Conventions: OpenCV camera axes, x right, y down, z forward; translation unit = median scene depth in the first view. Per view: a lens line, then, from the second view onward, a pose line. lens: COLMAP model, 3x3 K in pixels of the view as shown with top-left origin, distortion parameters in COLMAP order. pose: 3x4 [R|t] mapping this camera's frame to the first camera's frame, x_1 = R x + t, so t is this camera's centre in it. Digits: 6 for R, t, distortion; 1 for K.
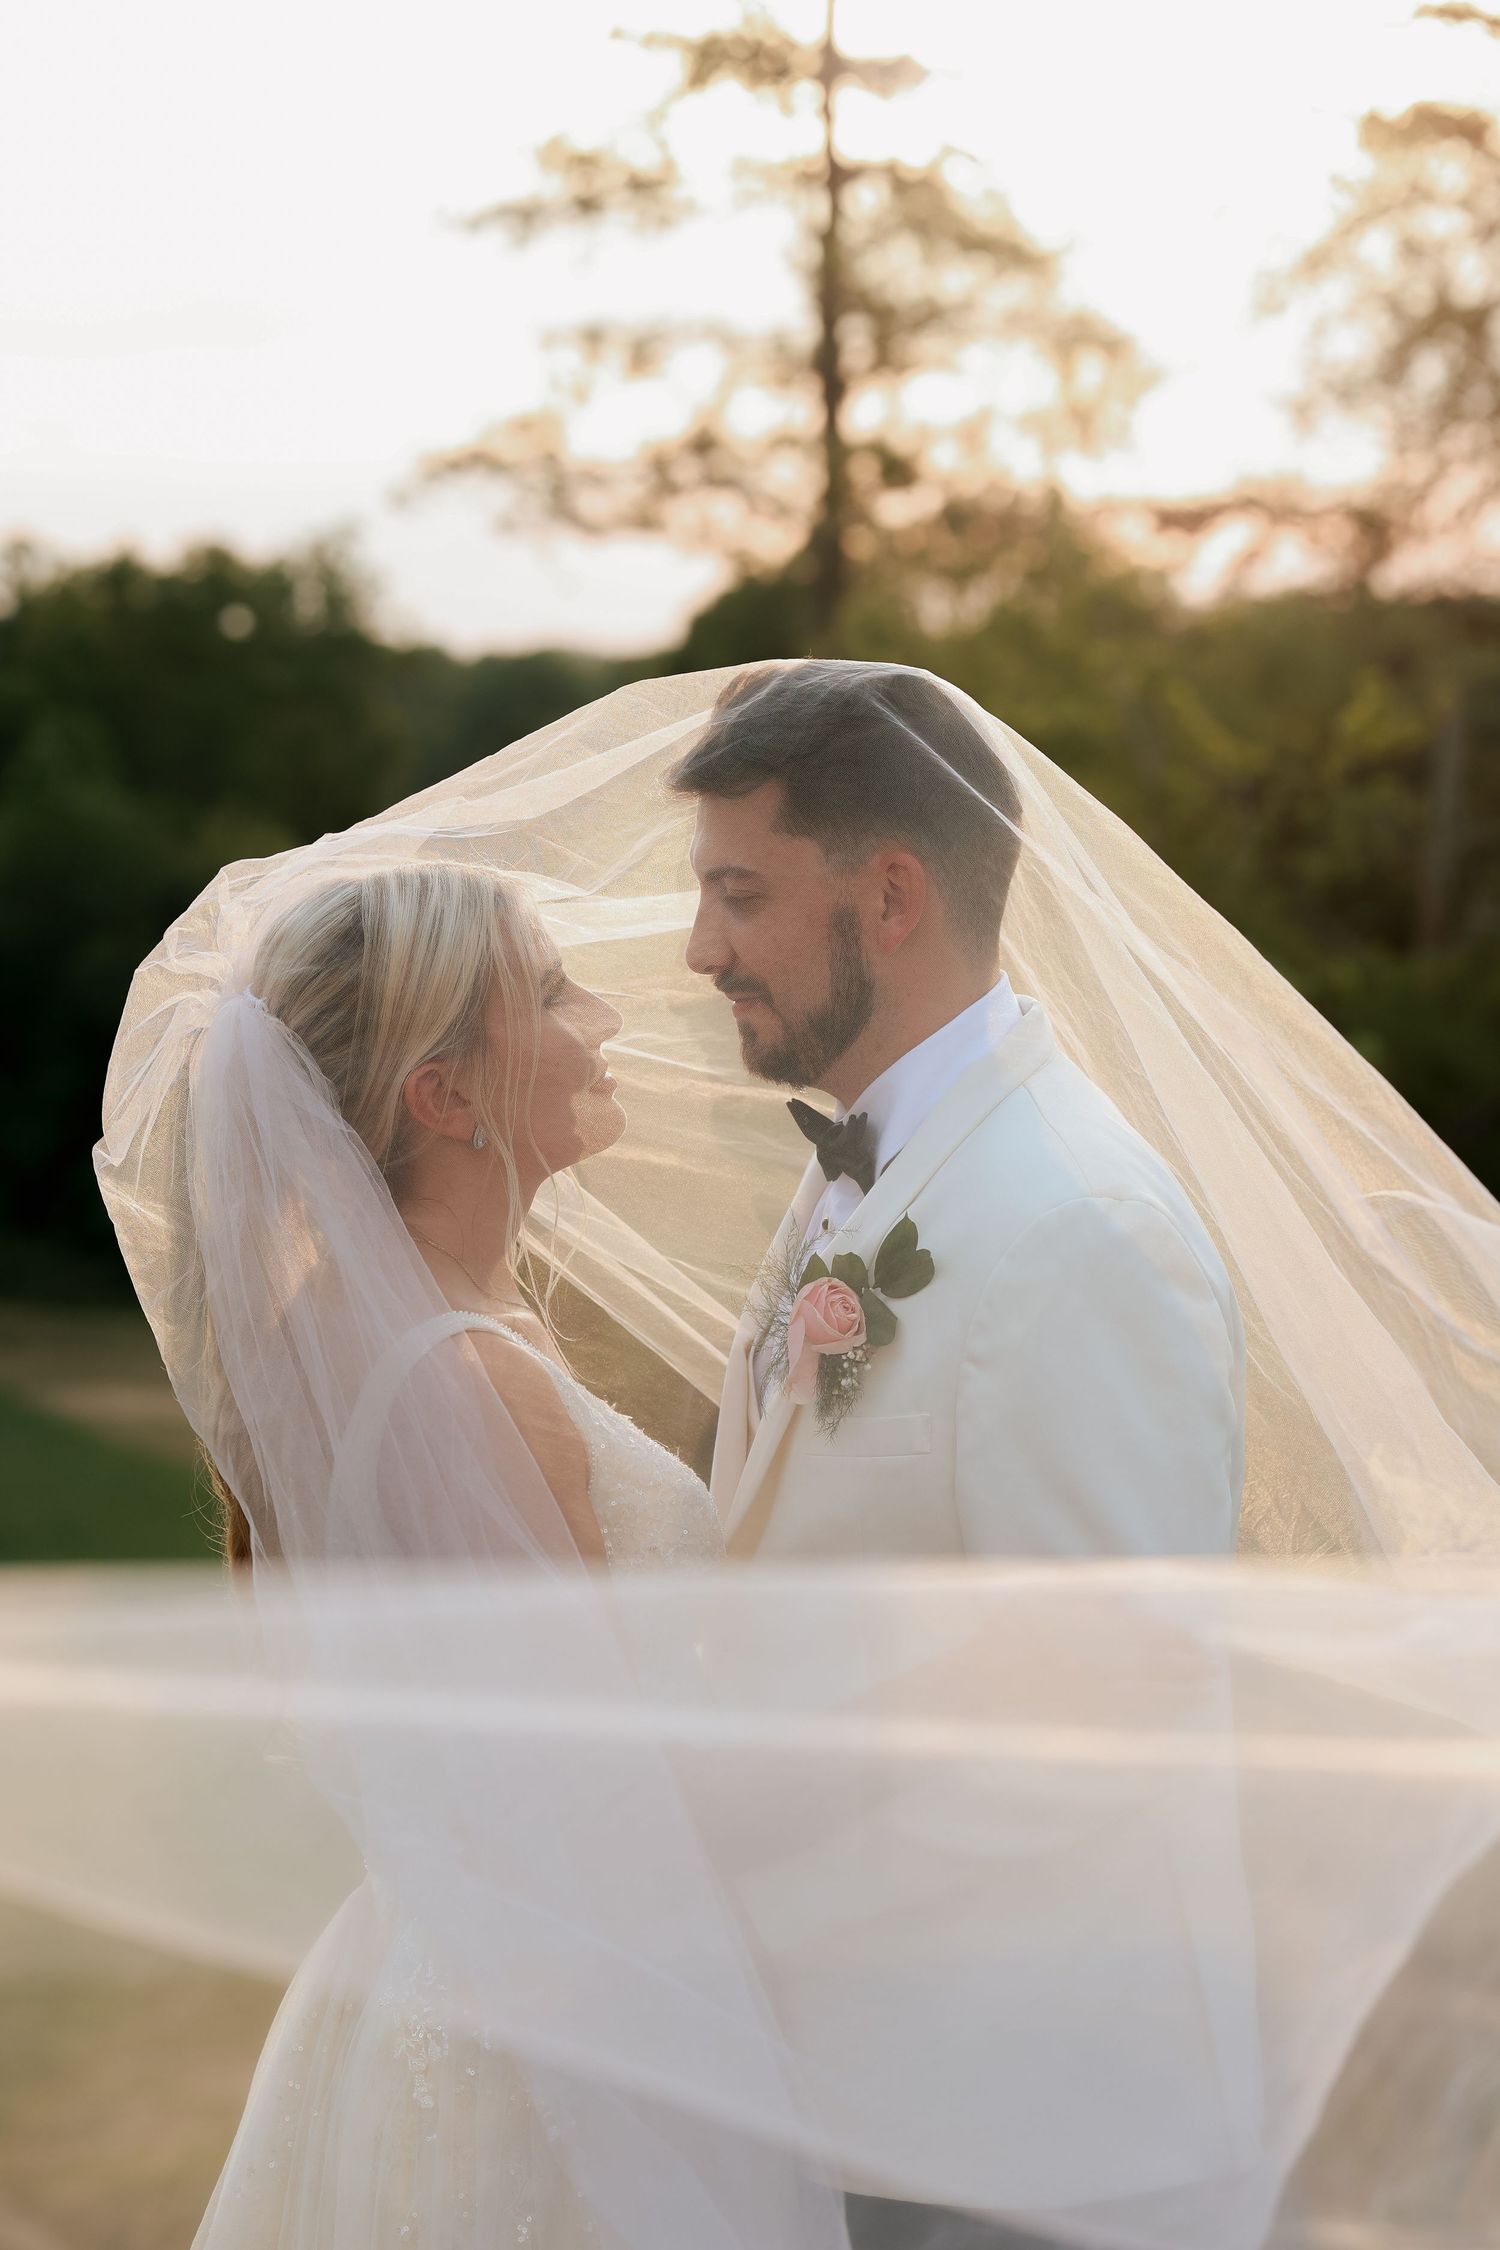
lens RADIAL K [[5092.2, 0, 738.3], [0, 5092.2, 1128.6], [0, 0, 1]] dist [0.217750, 1.110828]
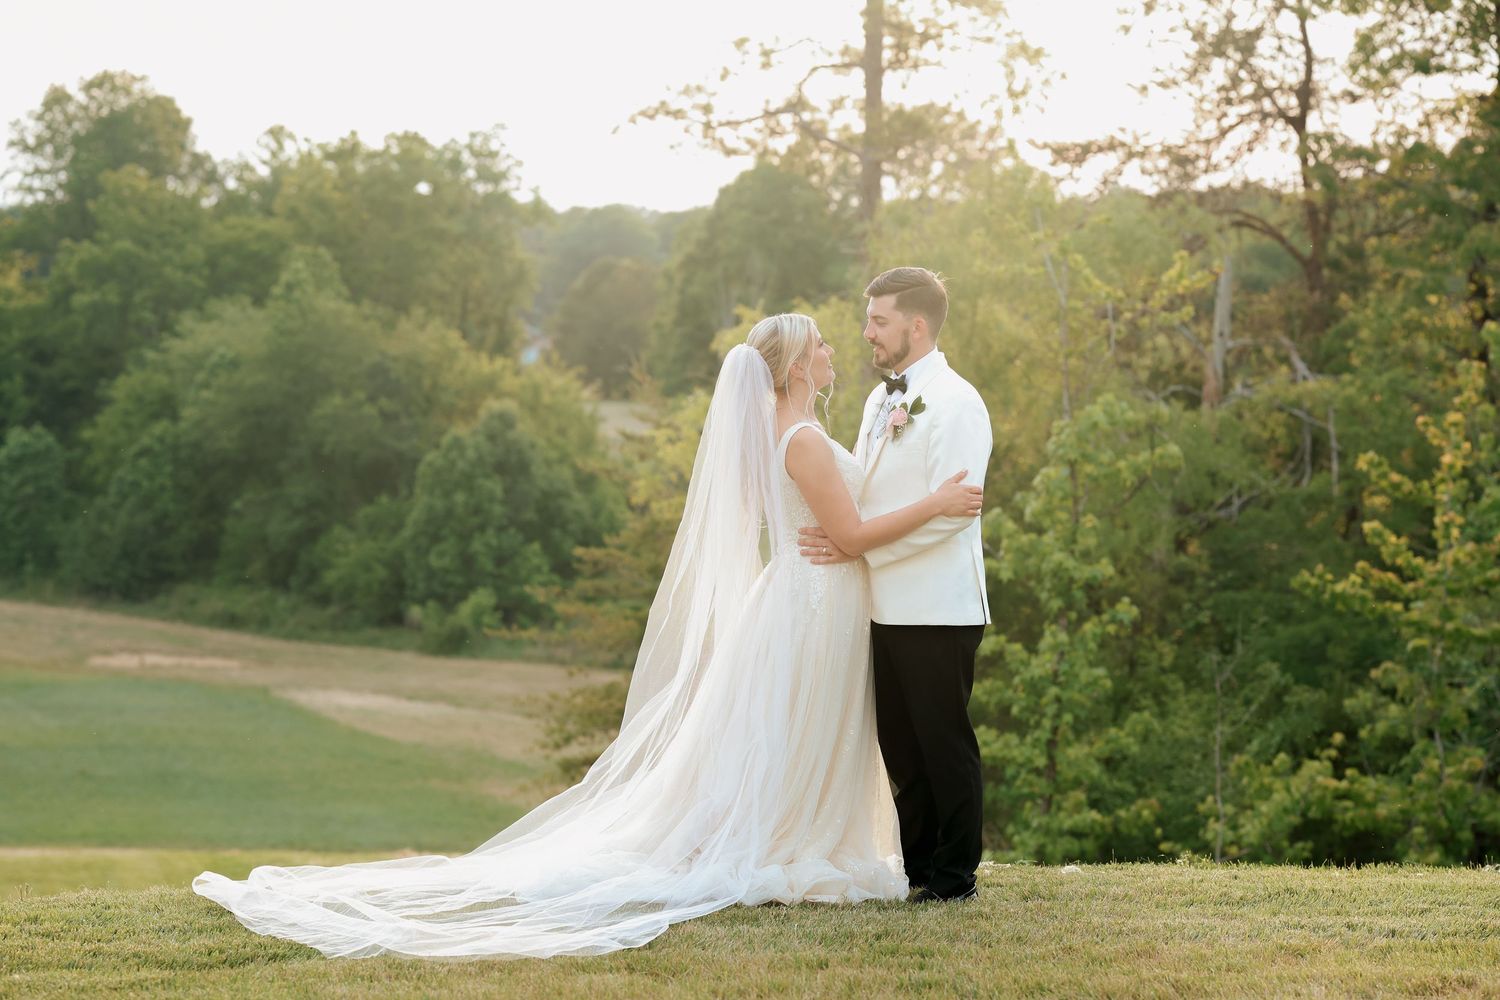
lens RADIAL K [[3484.7, 0, 748.3], [0, 3484.7, 525.8], [0, 0, 1]] dist [0.261103, 0.522739]
pose [[0.999599, 0.028116, 0.003402, -0.022769], [-0.028103, 0.999599, -0.003588, 0.013065], [-0.003502, 0.003491, 0.999988, -0.179705]]
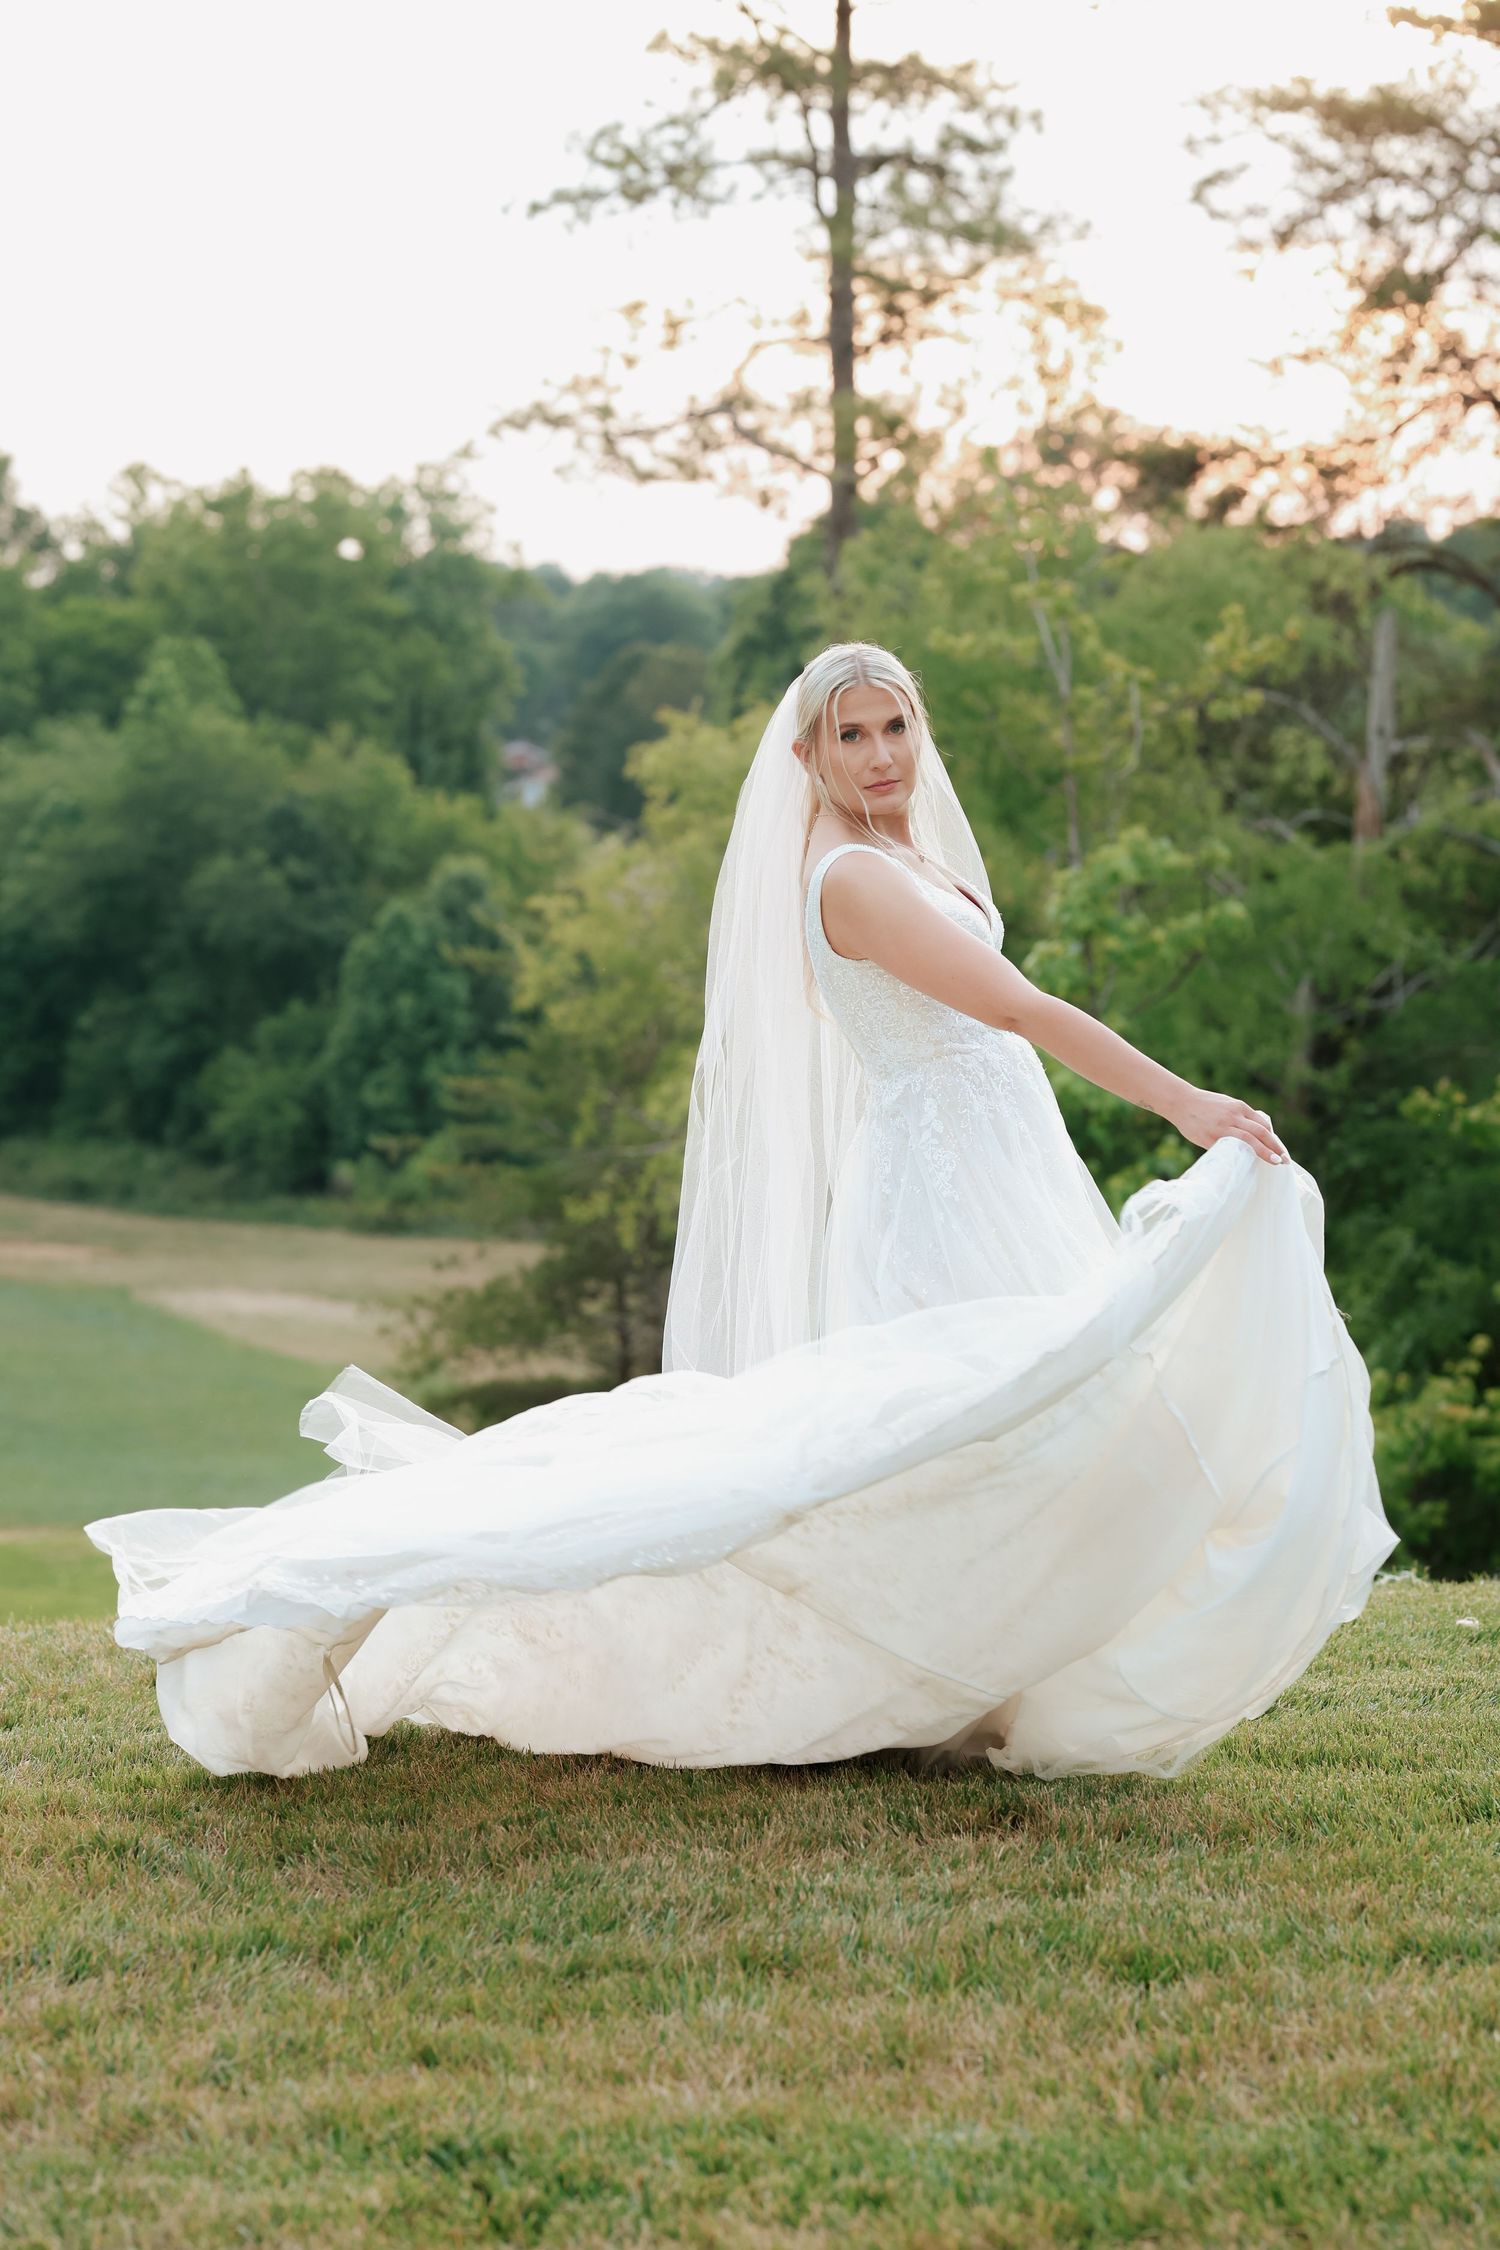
lens RADIAL K [[5092.2, 0, 738.3], [0, 5092.2, 1128.6], [0, 0, 1]] dist [0.217750, 1.110828]
pose [[0.999744, 0.003536, -0.022346, 0.019942], [-0.003191, 0.999875, 0.015474, 0.011228], [0.022398, -0.015399, 0.999631, -0.147500]]
